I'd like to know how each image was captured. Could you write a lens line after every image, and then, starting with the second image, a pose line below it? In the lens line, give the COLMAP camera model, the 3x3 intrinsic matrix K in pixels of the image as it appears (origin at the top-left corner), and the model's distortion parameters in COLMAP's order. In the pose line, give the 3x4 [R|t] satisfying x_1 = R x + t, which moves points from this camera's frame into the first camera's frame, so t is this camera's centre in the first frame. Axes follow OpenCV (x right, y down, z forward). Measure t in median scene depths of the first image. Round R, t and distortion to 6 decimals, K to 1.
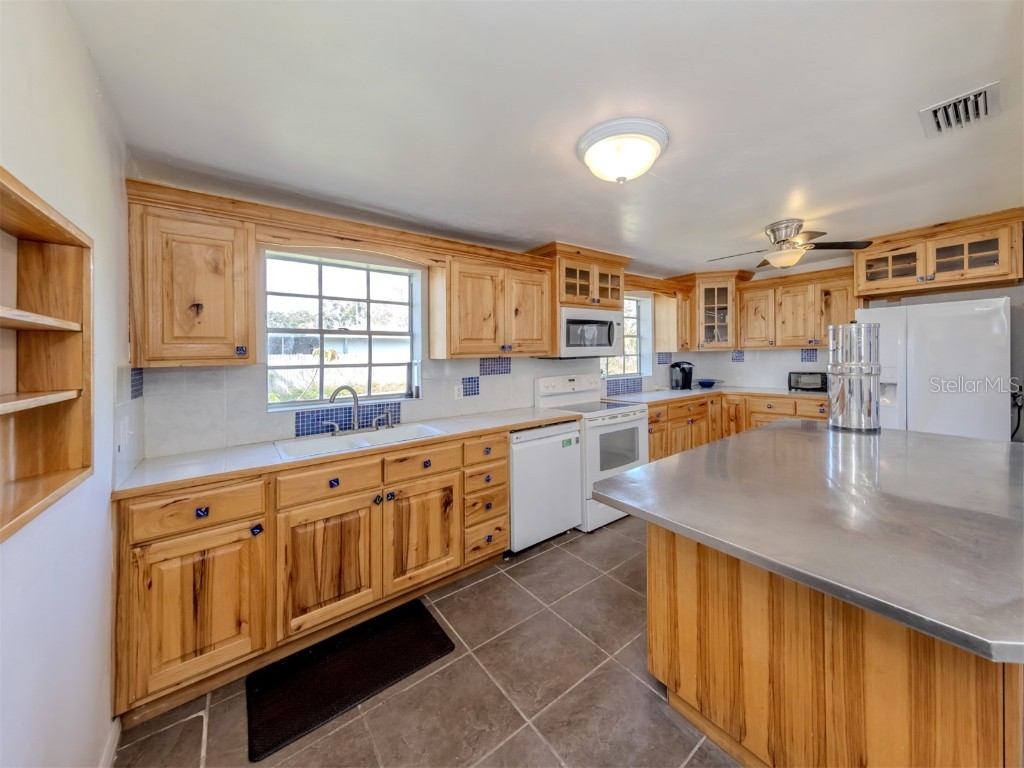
lens RADIAL K [[375.0, 0, 552.5], [0, 375.0, 364.8], [0, 0, 1]] dist [0.007746, -0.003129]
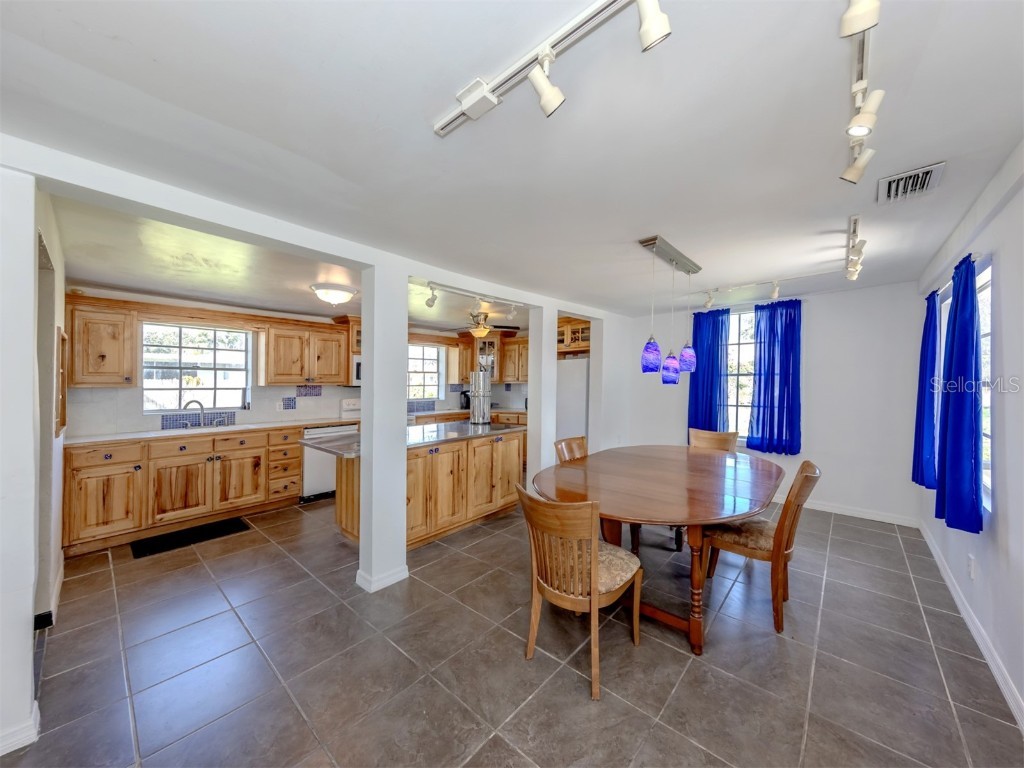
lens RADIAL K [[371.4, 0, 527.5], [0, 371.4, 394.4], [0, 0, 1]] dist [0.001380, -0.000019]
pose [[0.985259, 0.012786, 0.170590, 0.657210], [-0.012663, 0.999918, -0.001809, 0.012098], [-0.170599, -0.000378, 0.985340, -0.934379]]
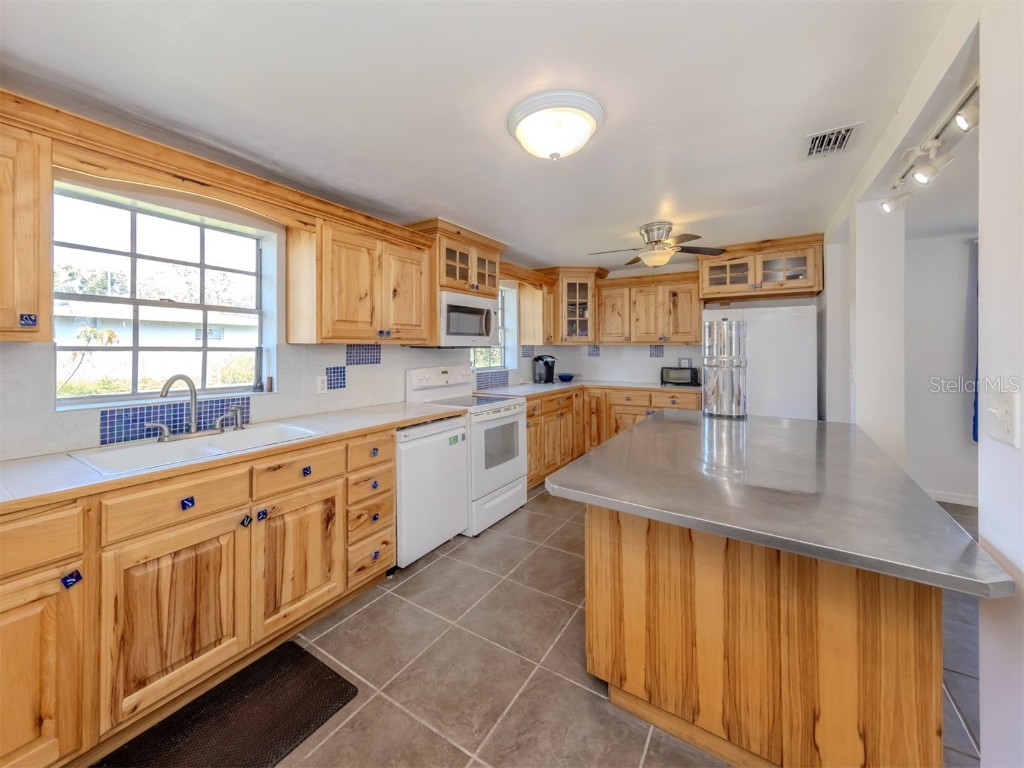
lens RADIAL K [[398.3, 0, 486.3], [0, 398.3, 359.1], [0, 0, 1]] dist [-0.001285, 0.000132]
pose [[0.961197, 0.016583, 0.275365, -0.183155], [-0.015785, 0.999862, -0.005114, 0.019049], [-0.275412, 0.000569, 0.961326, 0.063939]]
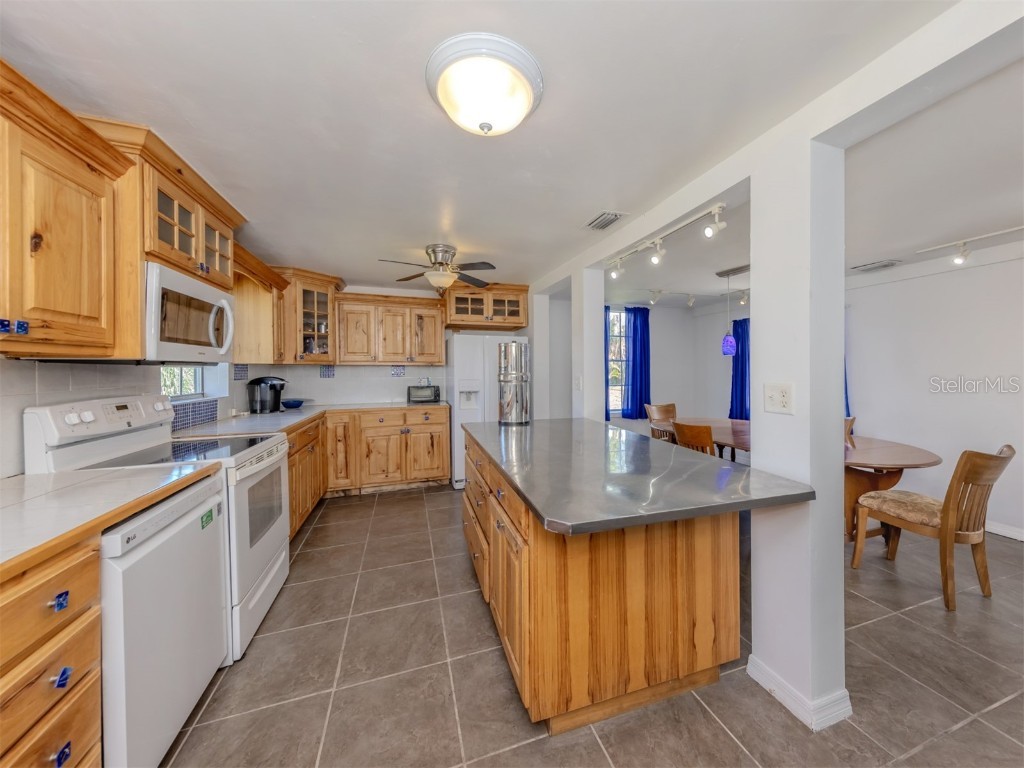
lens RADIAL K [[368.1, 0, 533.8], [0, 368.1, 376.9], [0, 0, 1]] dist [0.006894, -0.000090]
pose [[0.351294, 0.007644, 0.936234, -0.352422], [0.017260, 0.999744, -0.014639, 0.025561], [-0.936106, 0.021302, 0.351072, 0.450127]]
